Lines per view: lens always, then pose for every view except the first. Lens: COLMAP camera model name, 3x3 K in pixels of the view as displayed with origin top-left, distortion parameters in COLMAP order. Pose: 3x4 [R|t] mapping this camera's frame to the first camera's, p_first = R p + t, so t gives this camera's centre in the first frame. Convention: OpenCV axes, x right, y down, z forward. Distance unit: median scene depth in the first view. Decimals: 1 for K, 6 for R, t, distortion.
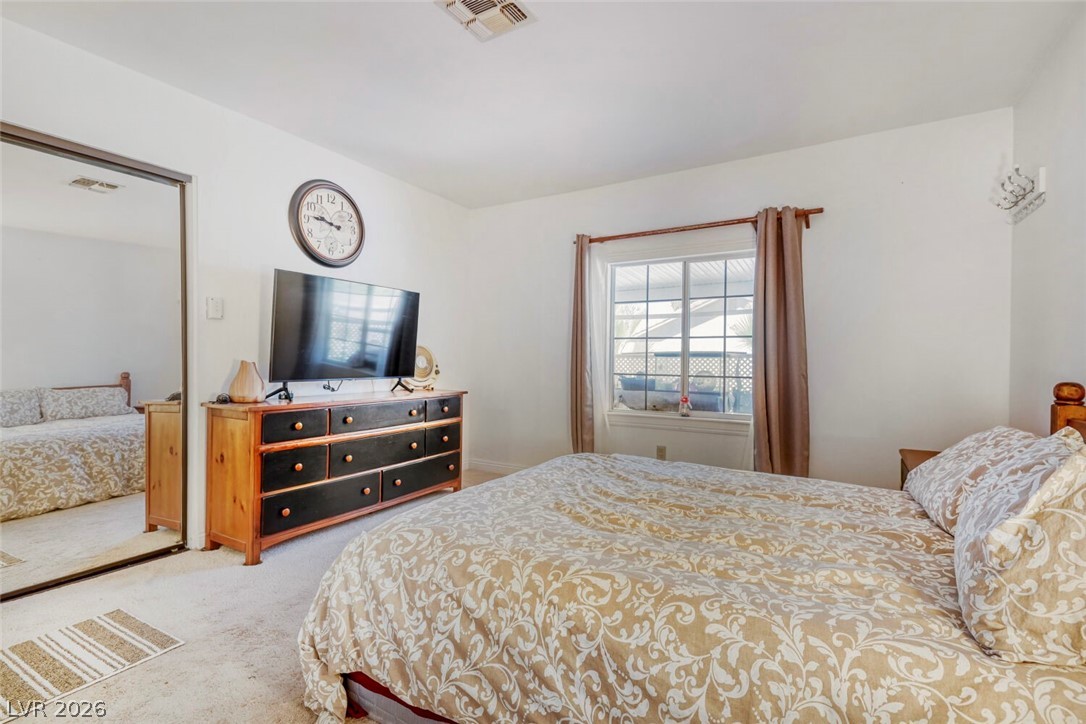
lens RADIAL K [[512.6, 0, 545.1], [0, 512.6, 353.9], [0, 0, 1]] dist [0.033661, -0.018079]
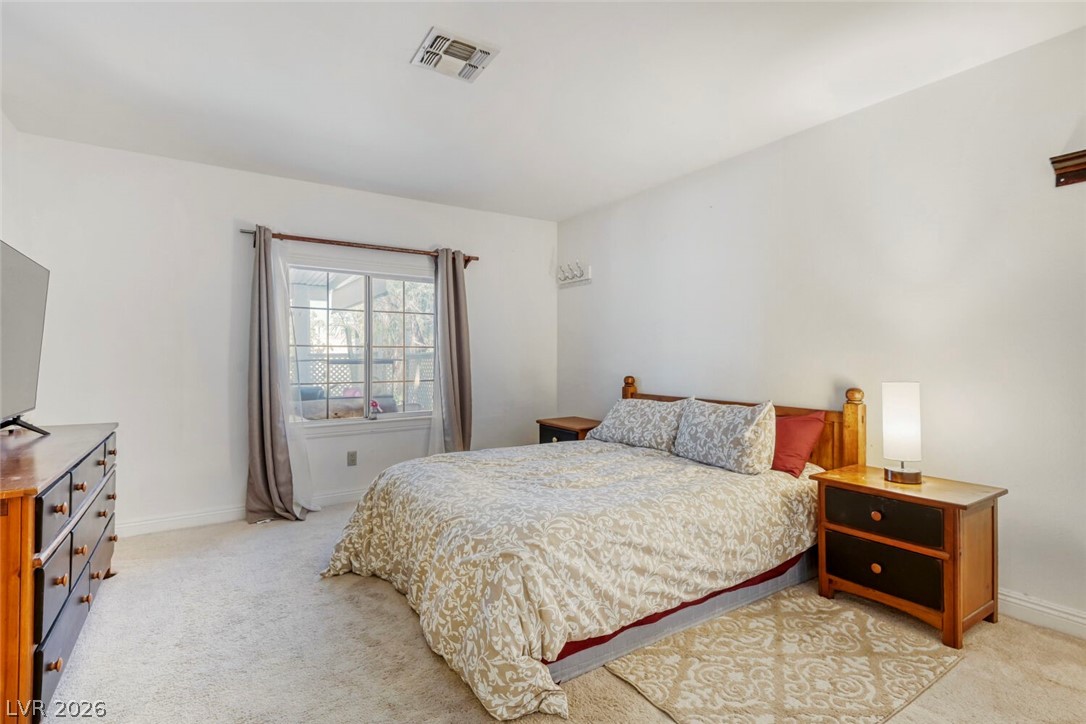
lens RADIAL K [[512.6, 0, 543.3], [0, 512.6, 356.7], [0, 0, 1]] dist [0.033661, -0.018079]
pose [[0.438235, -0.007951, 0.898825, -1.578703], [-0.004978, 0.999924, 0.011273, -0.072244], [-0.898847, -0.009415, 0.438162, 0.571901]]
